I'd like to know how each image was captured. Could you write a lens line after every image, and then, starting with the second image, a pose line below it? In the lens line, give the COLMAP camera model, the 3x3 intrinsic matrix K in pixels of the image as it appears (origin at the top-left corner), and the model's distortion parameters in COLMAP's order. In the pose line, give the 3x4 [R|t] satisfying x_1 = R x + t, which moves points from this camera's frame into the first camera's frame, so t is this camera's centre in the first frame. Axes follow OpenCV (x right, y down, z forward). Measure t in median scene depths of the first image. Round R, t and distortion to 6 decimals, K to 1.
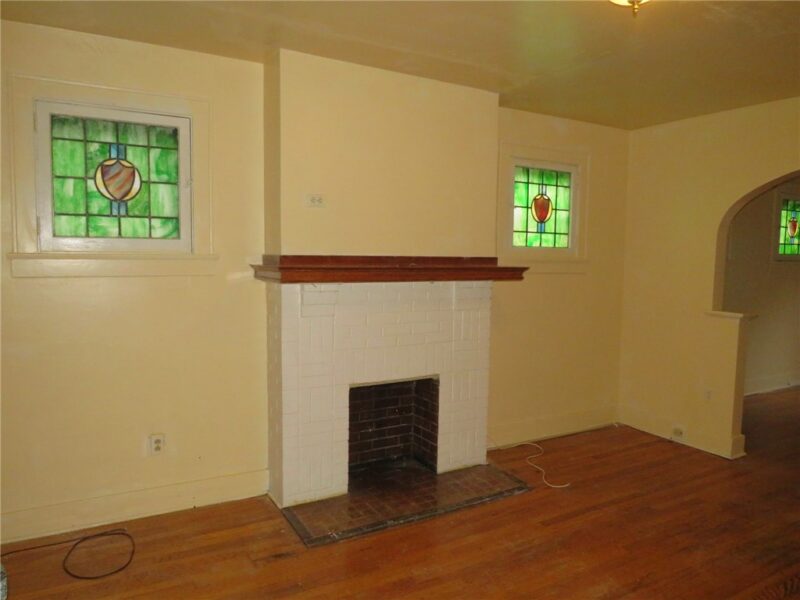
lens RADIAL K [[565.6, 0, 397.4], [0, 565.6, 301.3], [0, 0, 1]] dist [-0.015859, 0.002263]
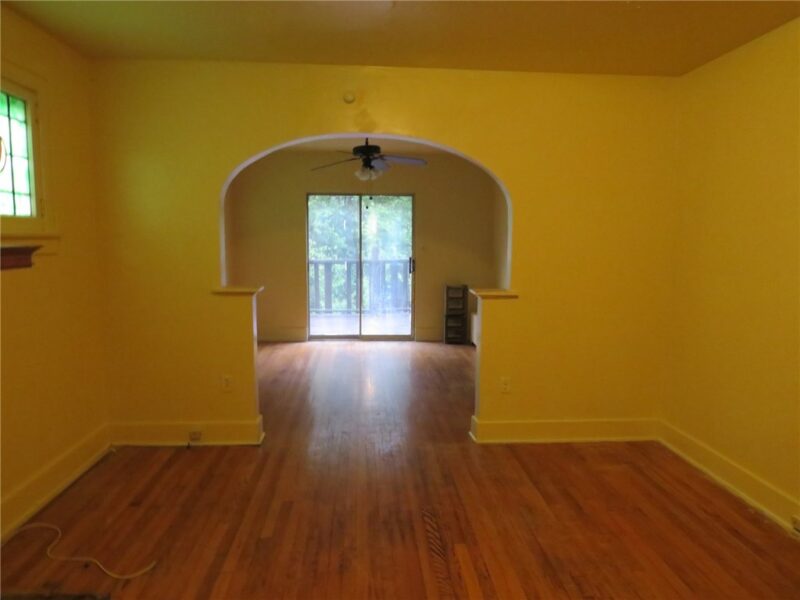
lens RADIAL K [[565.6, 0, 397.4], [0, 565.6, 301.3], [0, 0, 1]] dist [-0.015859, 0.002263]
pose [[0.443438, -0.113163, 0.889133, -0.134232], [0.076775, 0.993148, 0.088111, -0.026150], [-0.893011, 0.029192, 0.449088, 0.413989]]
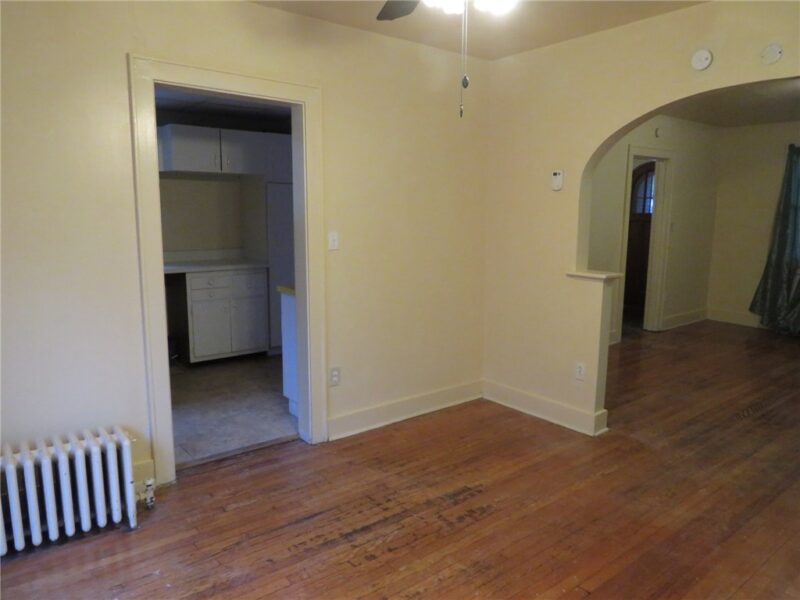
lens RADIAL K [[565.6, 0, 397.4], [0, 565.6, 301.3], [0, 0, 1]] dist [-0.015859, 0.002263]
pose [[-0.989057, -0.004175, -0.147474, 1.425487], [-0.039258, 0.971008, 0.235801, -0.109424], [0.142214, 0.239010, -0.960546, 1.680375]]
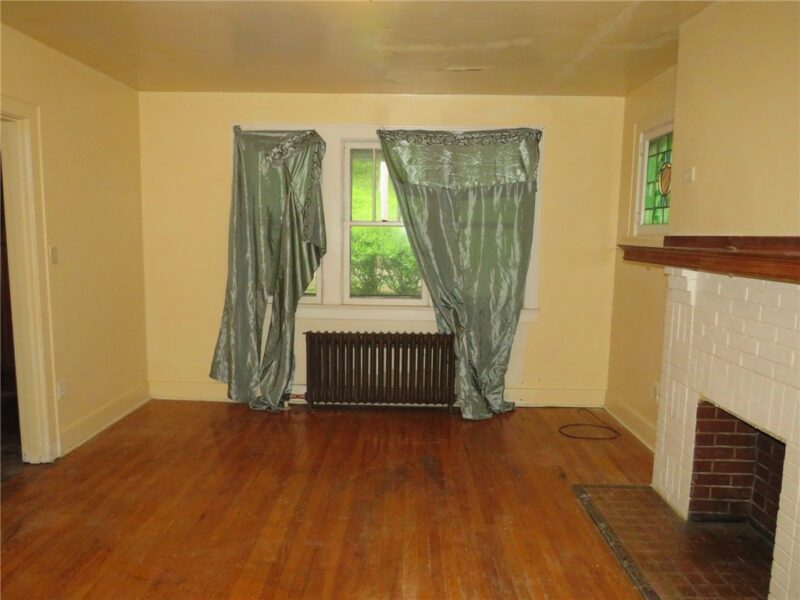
lens RADIAL K [[565.6, 0, 397.4], [0, 565.6, 301.3], [0, 0, 1]] dist [-0.015859, 0.002263]
pose [[-0.517693, 0.077172, -0.852079, 0.766939], [-0.090915, 0.985323, 0.144476, -0.059182], [0.850722, 0.152261, -0.503079, 0.941255]]
